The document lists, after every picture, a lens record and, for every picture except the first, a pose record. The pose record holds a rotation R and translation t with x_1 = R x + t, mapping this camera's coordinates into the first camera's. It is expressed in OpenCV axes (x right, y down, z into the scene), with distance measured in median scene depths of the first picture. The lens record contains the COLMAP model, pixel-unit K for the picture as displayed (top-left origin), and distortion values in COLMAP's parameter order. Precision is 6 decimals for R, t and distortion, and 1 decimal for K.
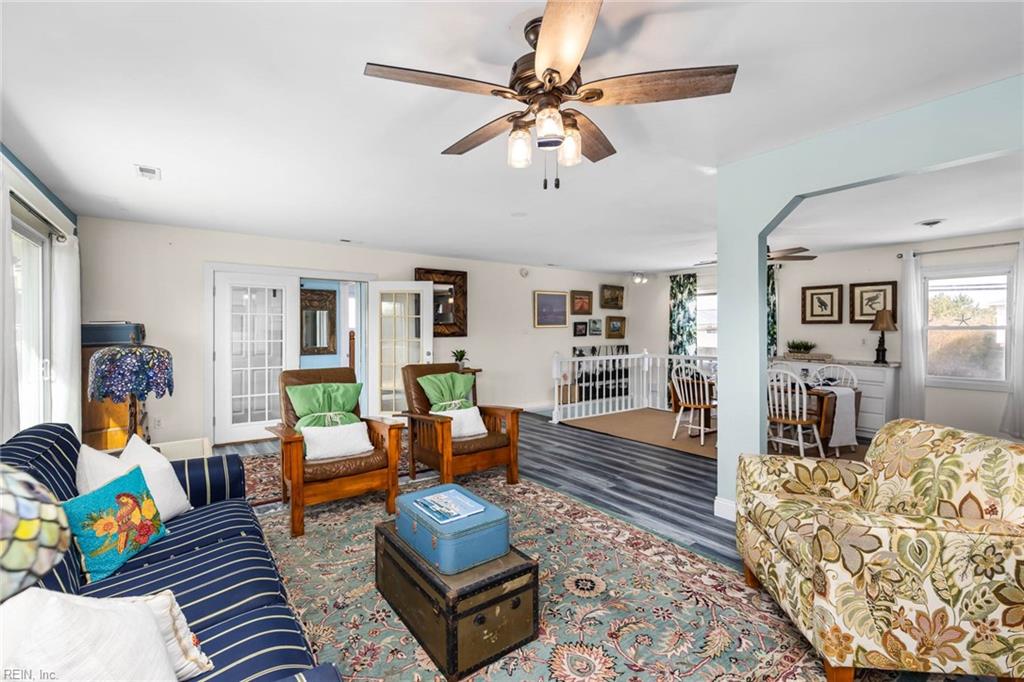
lens RADIAL K [[437.4, 0, 505.0], [0, 437.4, 334.9], [0, 0, 1]] dist [-0.003354, -0.000474]
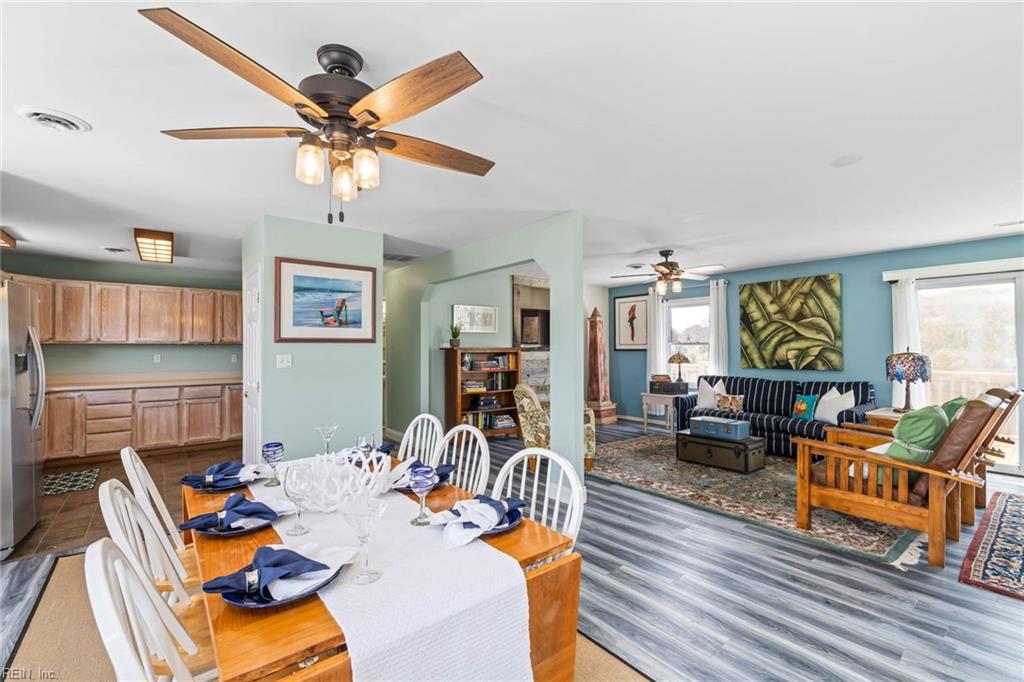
lens RADIAL K [[437.4, 0, 510.9], [0, 437.4, 344.0], [0, 0, 1]] dist [-0.003354, -0.000474]
pose [[-0.998687, 0.007106, -0.050727, 0.294786], [0.007225, 0.999972, -0.002163, -0.007612], [0.050711, -0.002527, -0.998710, 0.863269]]
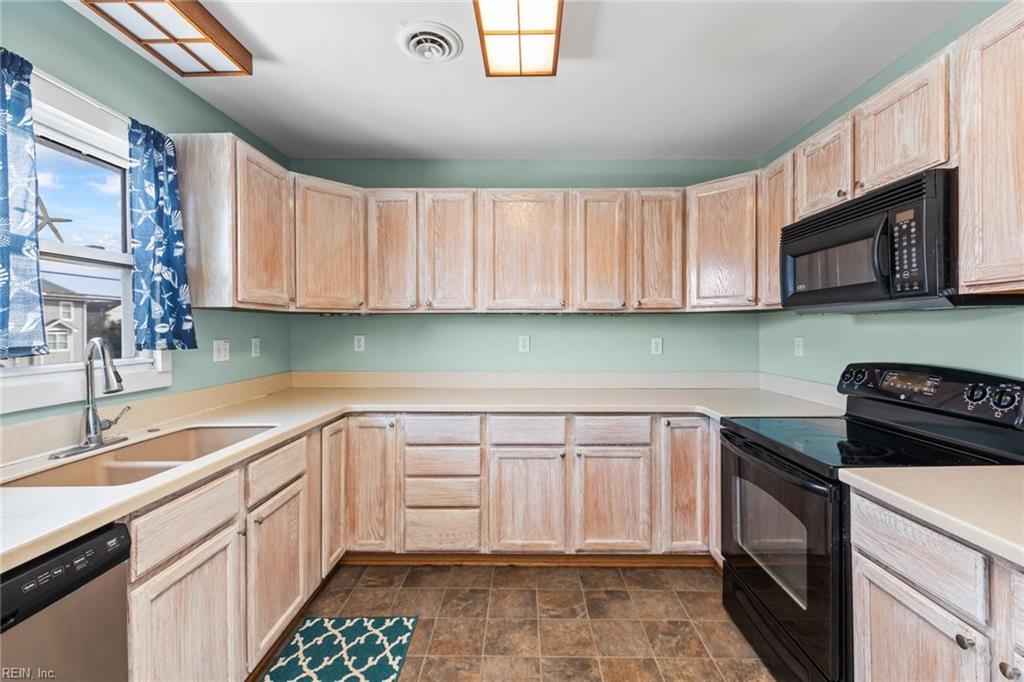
lens RADIAL K [[437.4, 0, 518.3], [0, 437.4, 332.1], [0, 0, 1]] dist [-0.003354, -0.000474]
pose [[-0.817723, 0.000108, 0.575611, 0.679602], [0.008267, 0.999899, 0.011556, -0.002664], [-0.575552, 0.014208, -0.817642, 0.353004]]
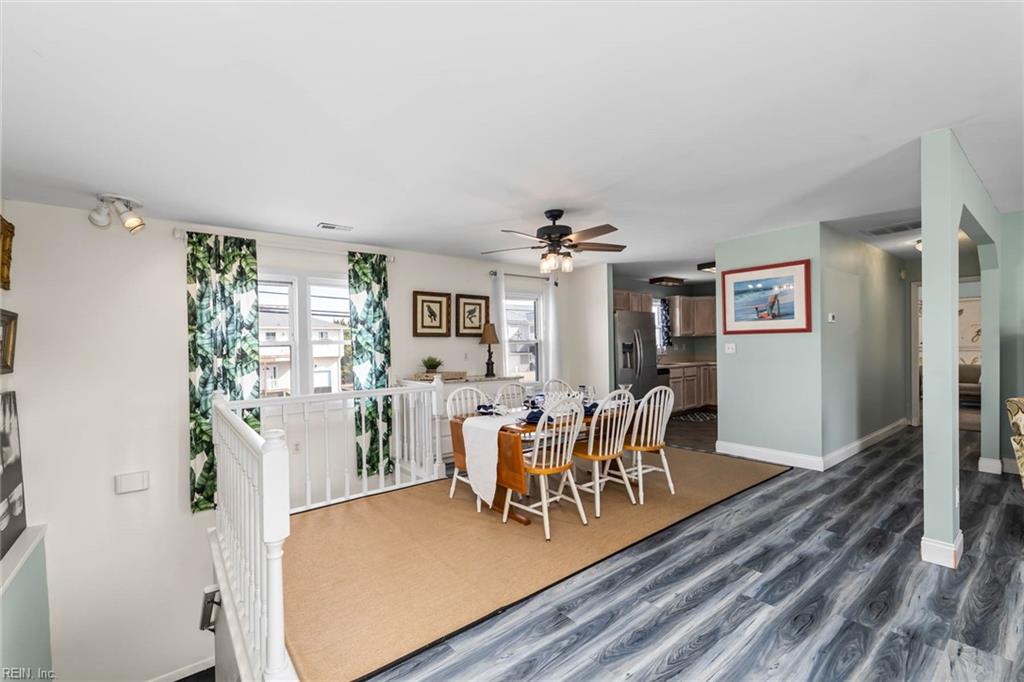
lens RADIAL K [[437.4, 0, 505.7], [0, 437.4, 345.6], [0, 0, 1]] dist [-0.003354, -0.000474]
pose [[-0.043834, -0.001331, 0.999038, -0.108984], [0.024784, 0.999690, 0.002419, -0.005507], [-0.998731, 0.024866, -0.043788, 0.723162]]
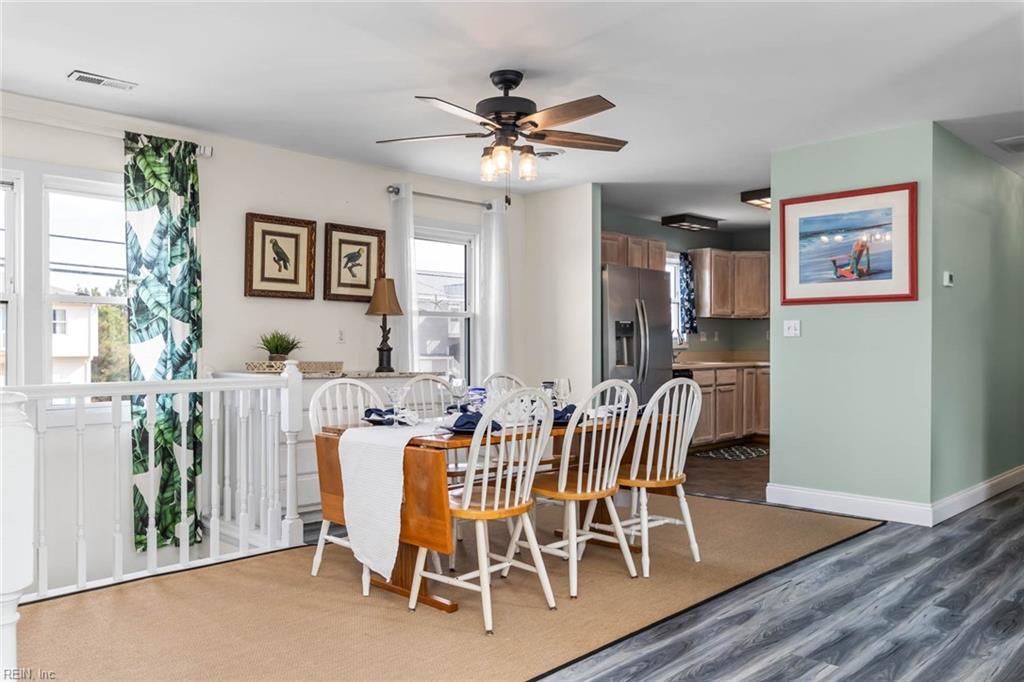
lens RADIAL K [[783.1, 0, 506.8], [0, 783.1, 343.3], [0, 0, 1]] dist [-0.005672, 0.001600]
pose [[-0.170973, 0.000175, 0.985276, -0.118419], [0.007105, 0.999974, 0.001055, 0.019428], [-0.985250, 0.007181, -0.170970, 0.730922]]
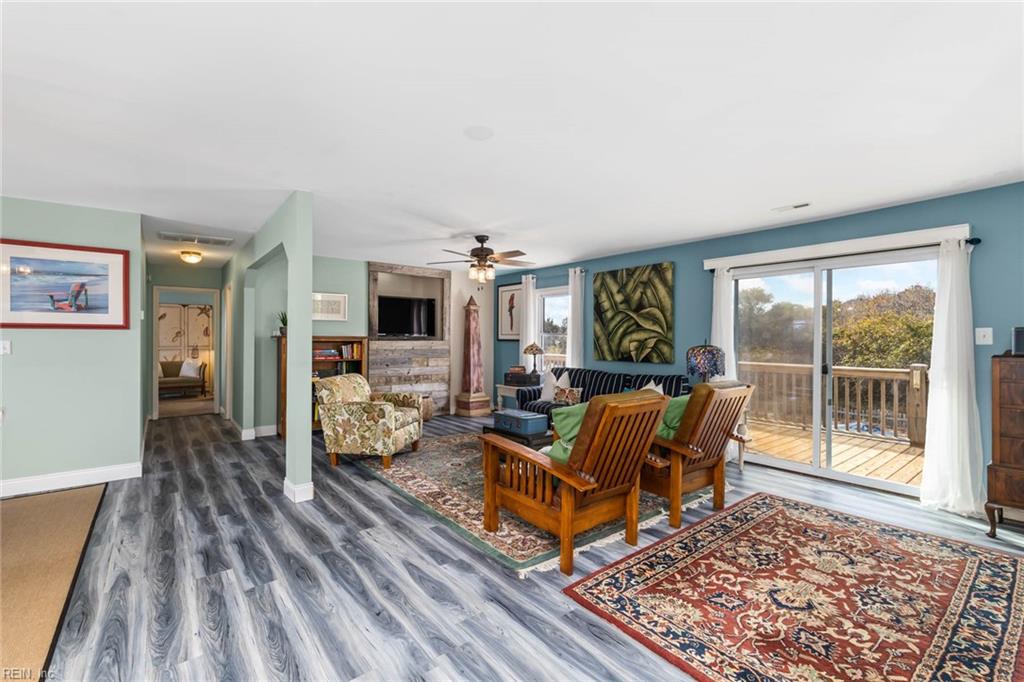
lens RADIAL K [[437.4, 0, 514.4], [0, 437.4, 347.7], [0, 0, 1]] dist [-0.003354, -0.000474]
pose [[-0.998335, 0.000046, -0.057678, 0.009494], [-0.001617, 0.999584, 0.028786, -0.005667], [0.057655, 0.028831, -0.997920, 0.850123]]
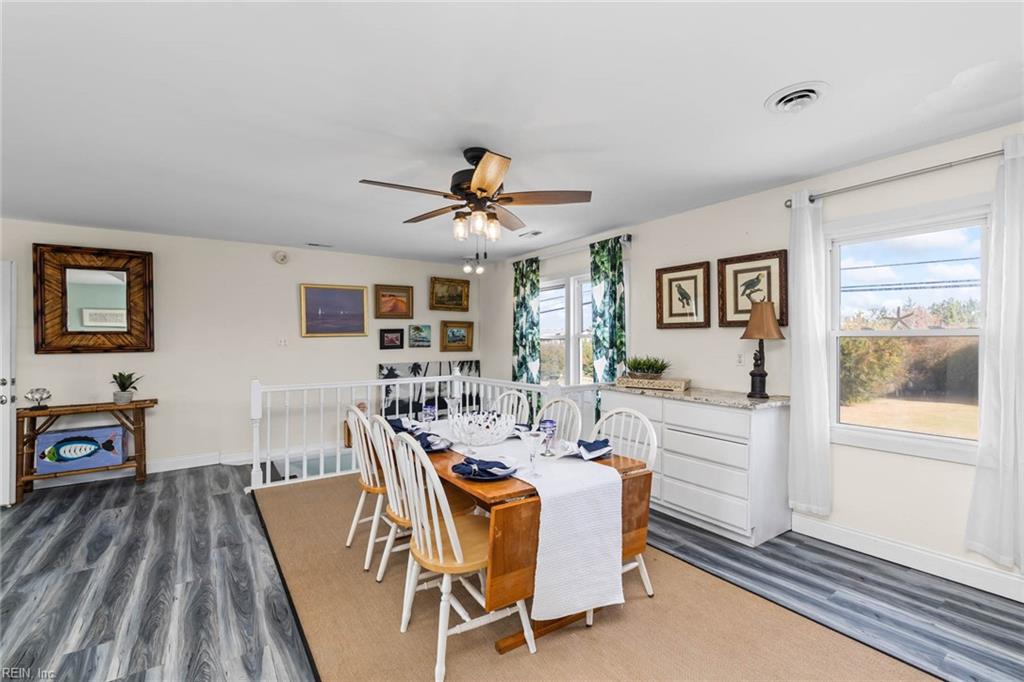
lens RADIAL K [[437.4, 0, 505.6], [0, 437.4, 338.4], [0, 0, 1]] dist [-0.003354, -0.000474]
pose [[0.999957, -0.006366, -0.006731, 0.390565], [0.006275, 0.999891, -0.013359, -0.003999], [0.006815, 0.013316, 0.999888, 0.316942]]
